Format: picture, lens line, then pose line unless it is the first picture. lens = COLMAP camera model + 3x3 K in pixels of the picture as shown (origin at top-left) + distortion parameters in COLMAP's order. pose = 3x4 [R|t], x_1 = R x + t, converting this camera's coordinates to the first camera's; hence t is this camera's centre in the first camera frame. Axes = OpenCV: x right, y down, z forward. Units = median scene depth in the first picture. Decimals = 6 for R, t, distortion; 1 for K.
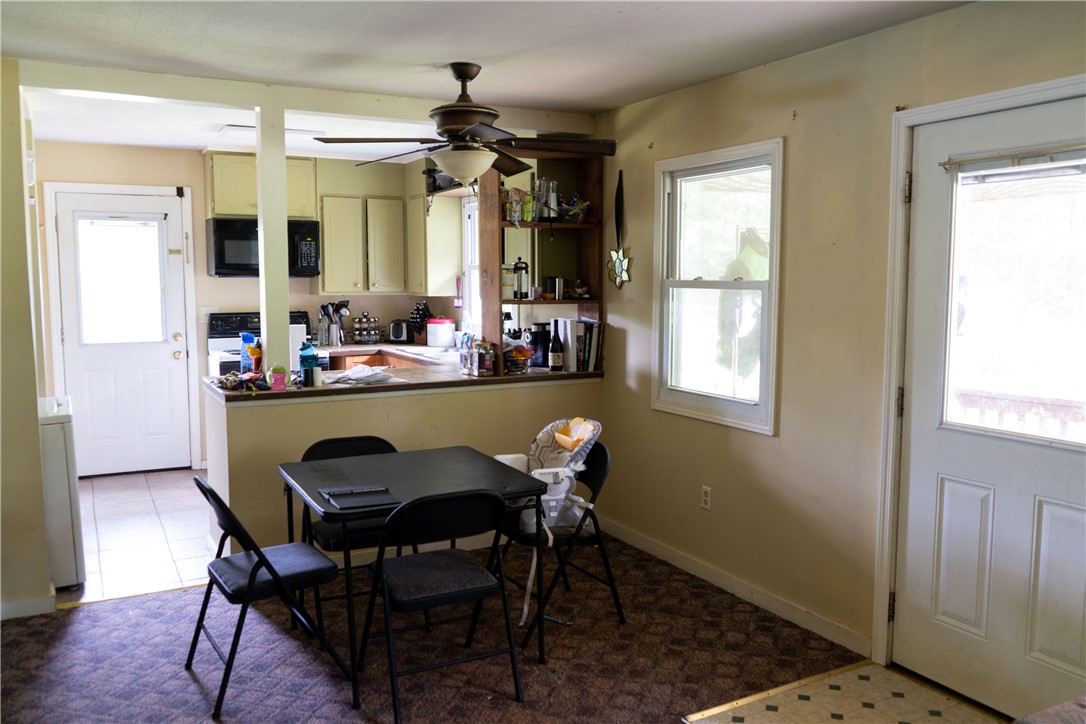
lens RADIAL K [[866.7, 0, 541.4], [0, 866.7, 363.2], [0, 0, 1]] dist [0.003900, 0.003774]
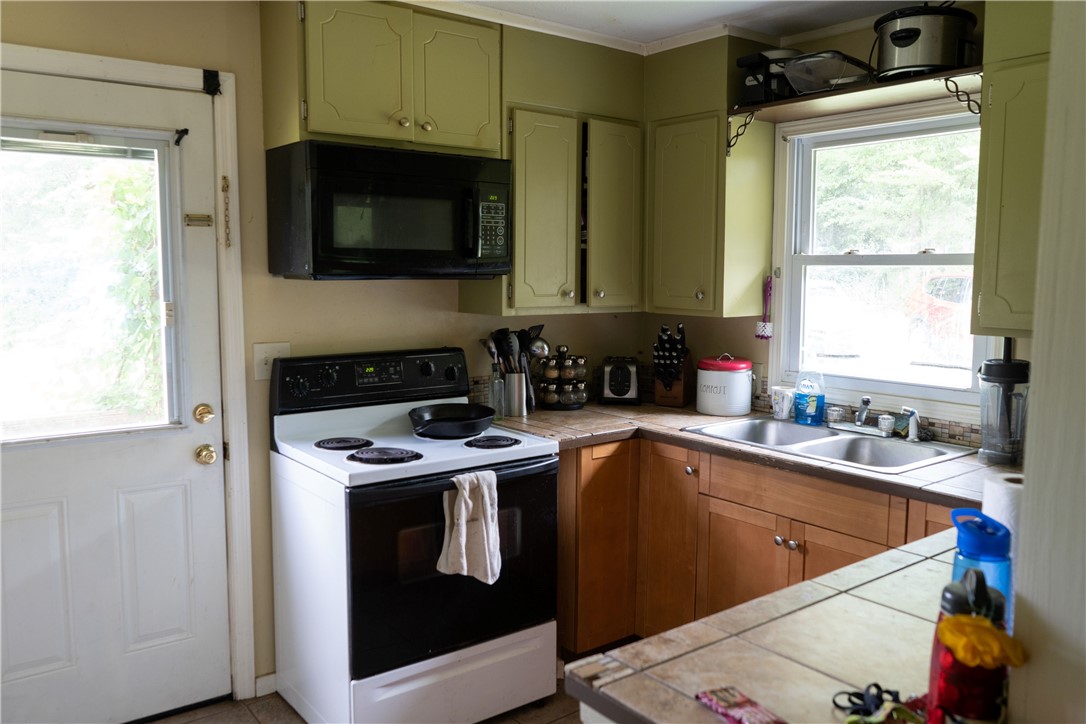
lens RADIAL K [[866.7, 0, 544.6], [0, 866.7, 359.2], [0, 0, 1]] dist [0.003900, 0.003774]
pose [[0.987076, -0.011030, 0.159872, -0.305986], [0.009234, 0.999886, 0.011971, -0.059251], [-0.159986, -0.010340, 0.987065, 0.515546]]
